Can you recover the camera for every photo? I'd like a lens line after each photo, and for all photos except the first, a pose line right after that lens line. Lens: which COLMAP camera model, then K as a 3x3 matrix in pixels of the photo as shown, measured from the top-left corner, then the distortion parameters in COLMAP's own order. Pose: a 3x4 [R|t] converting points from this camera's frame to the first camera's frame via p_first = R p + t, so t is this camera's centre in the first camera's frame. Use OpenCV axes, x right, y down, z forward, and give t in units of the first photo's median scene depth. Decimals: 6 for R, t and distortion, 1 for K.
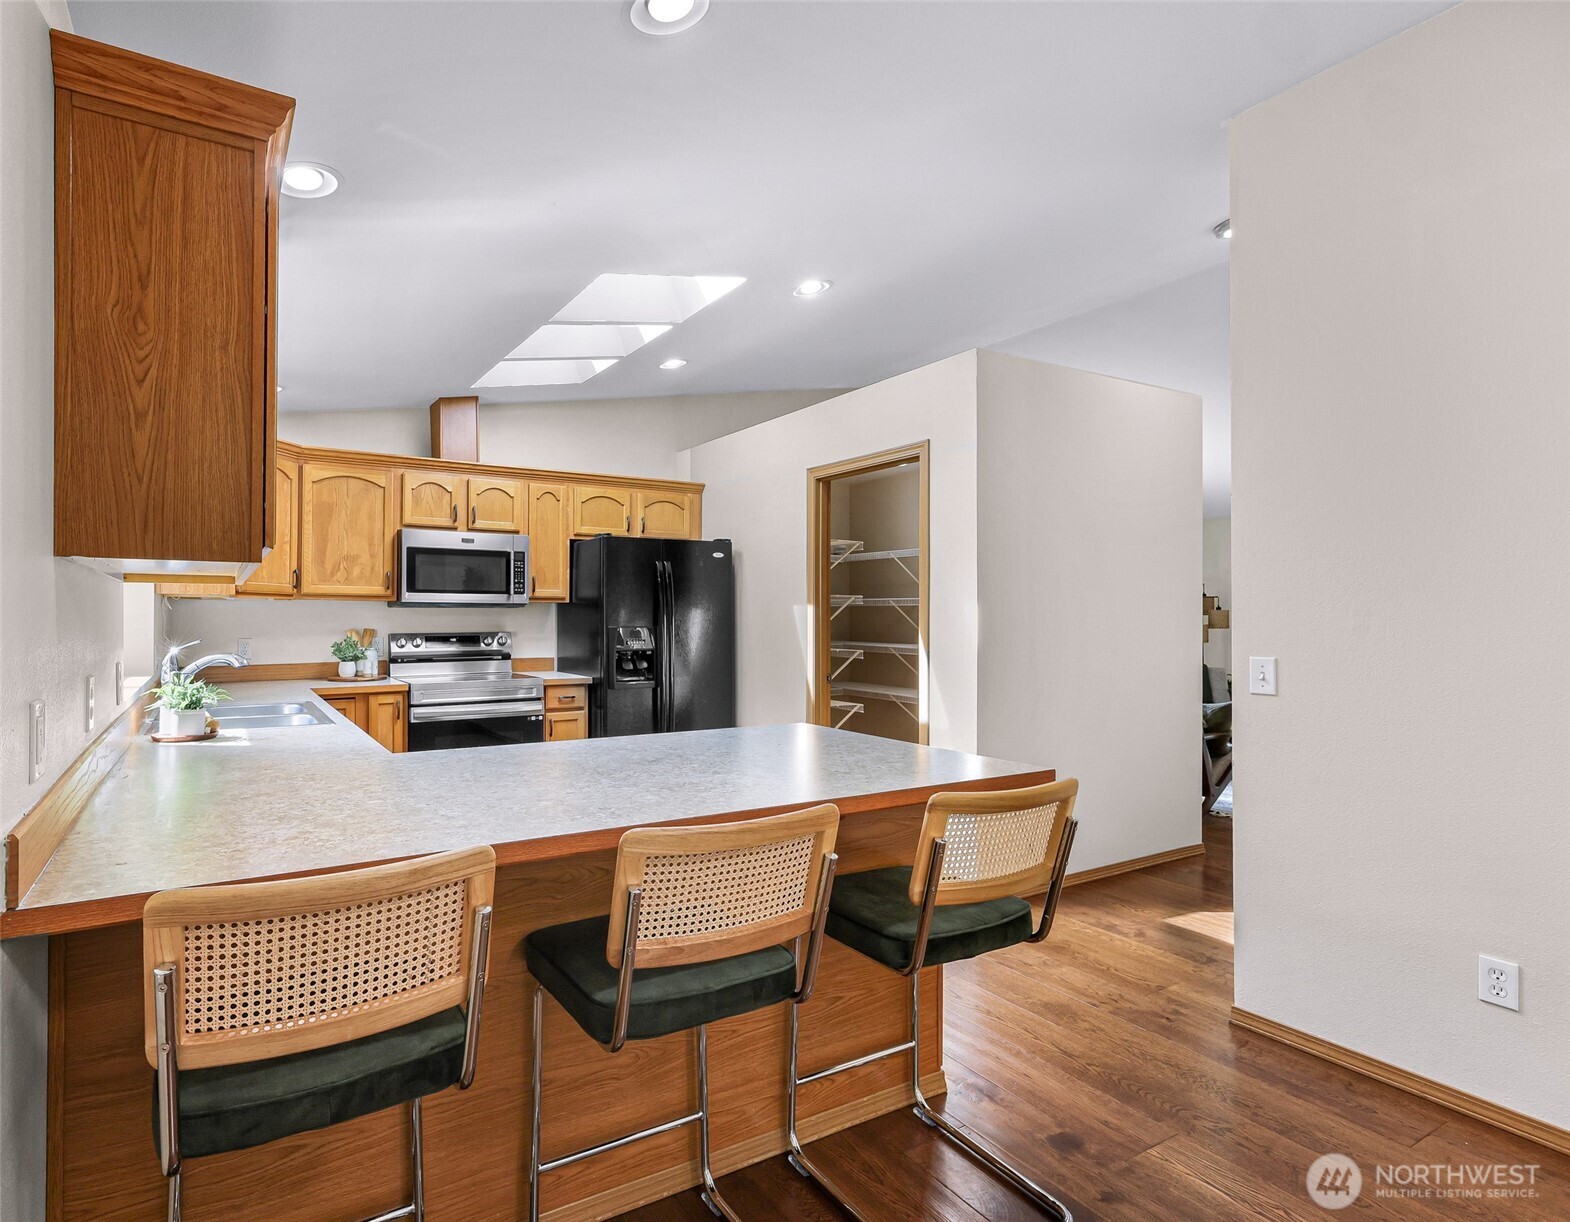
lens RADIAL K [[807.2, 0, 628.2], [0, 807.2, 610.5], [0, 0, 1]] dist [0.004764, -0.000609]
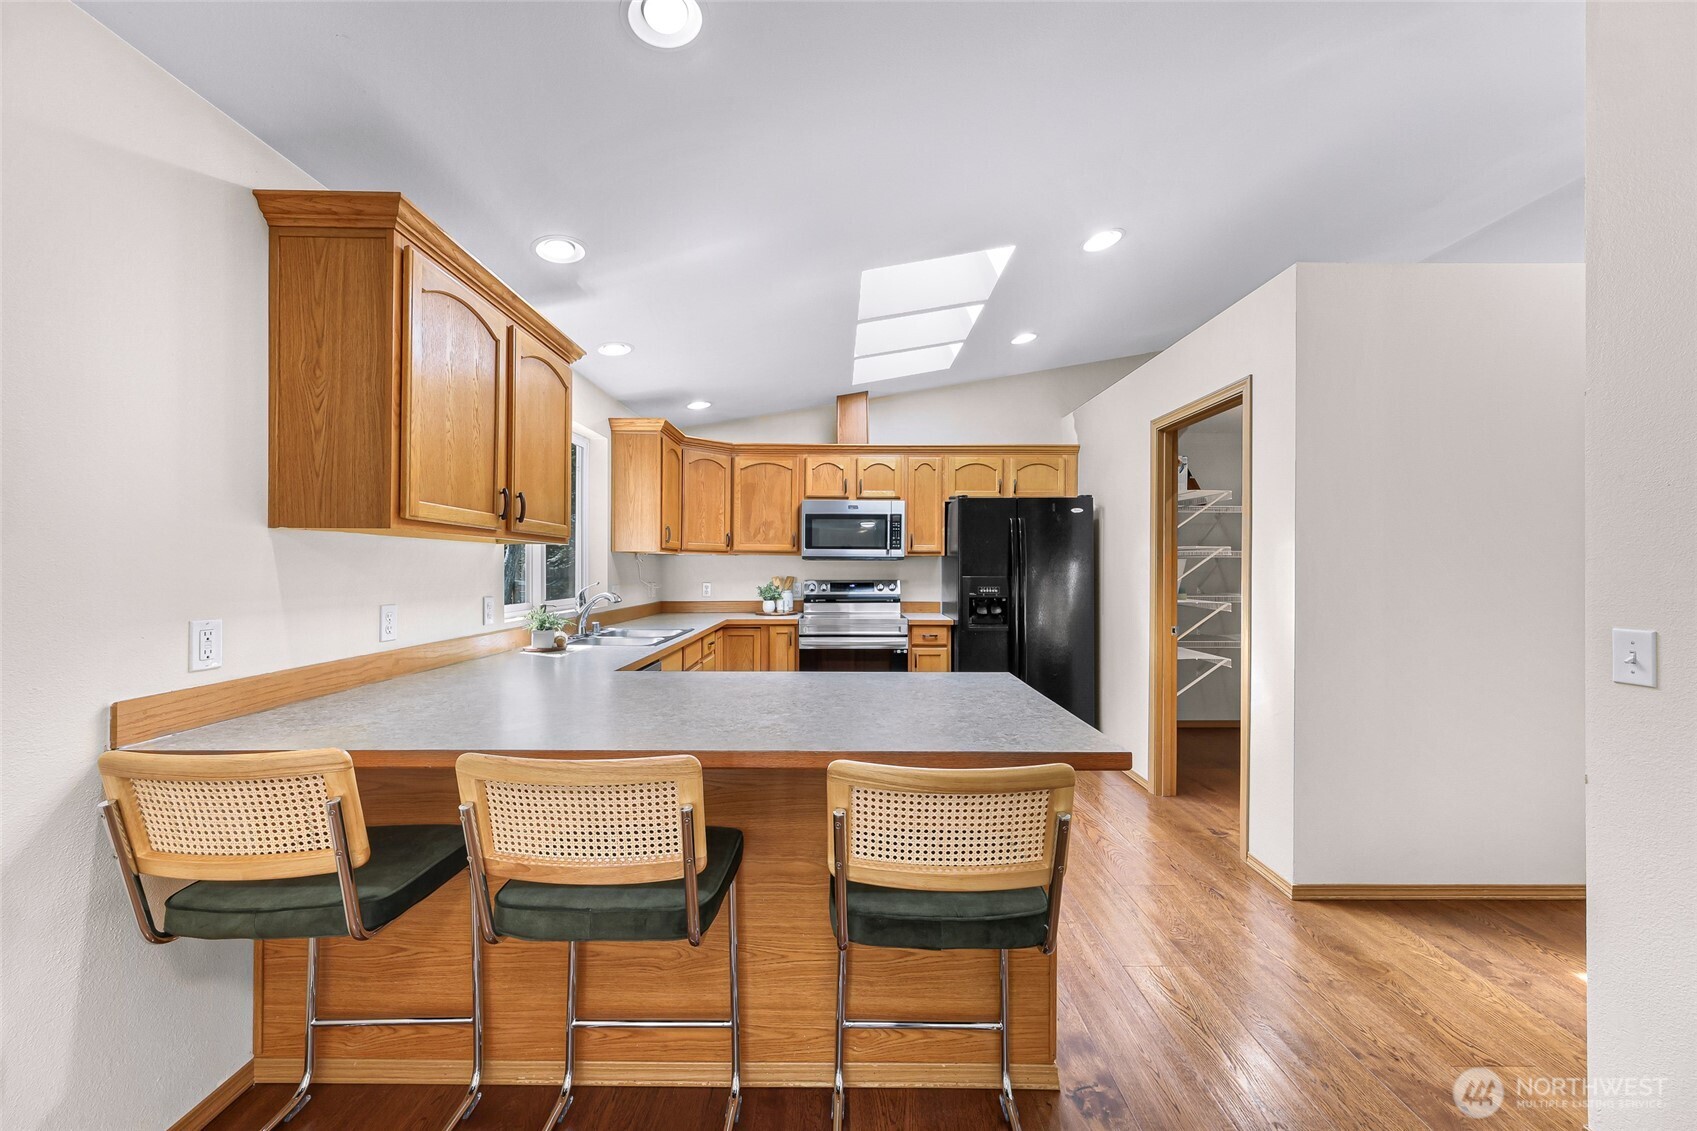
lens RADIAL K [[629.4, 0, 842.6], [0, 629.4, 566.1], [0, 0, 1]] dist [0.002824, 0.000017]
pose [[0.886590, 0.000897, -0.462556, 0.286586], [0.001521, 0.999987, 0.004853, 0.000865], [0.462554, -0.005006, 0.886577, 0.148008]]
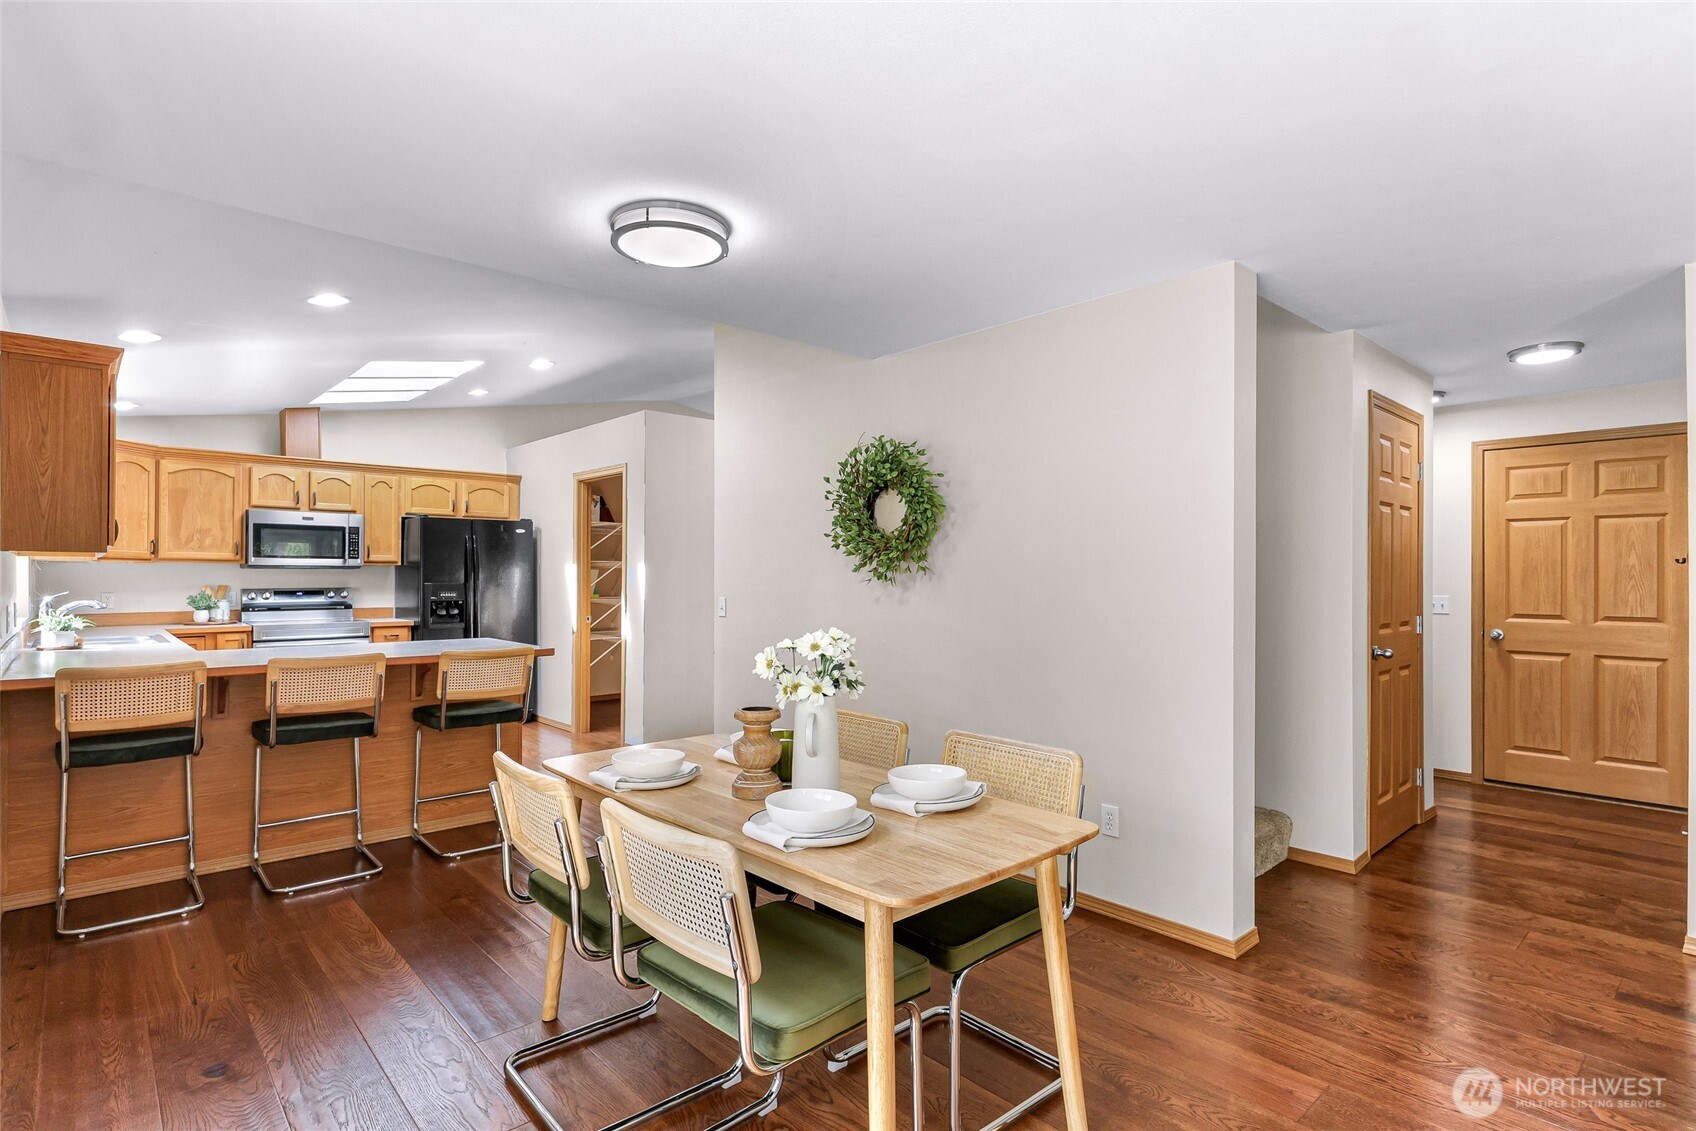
lens RADIAL K [[854.3, 0, 851.0], [0, 854.3, 576.8], [0, 0, 1]] dist [-0.002020, 0.001898]
pose [[0.965179, 0.001303, 0.261587, 0.353229], [-0.003799, 0.999952, 0.009038, -0.008165], [-0.261562, -0.009717, 0.965138, -0.702492]]
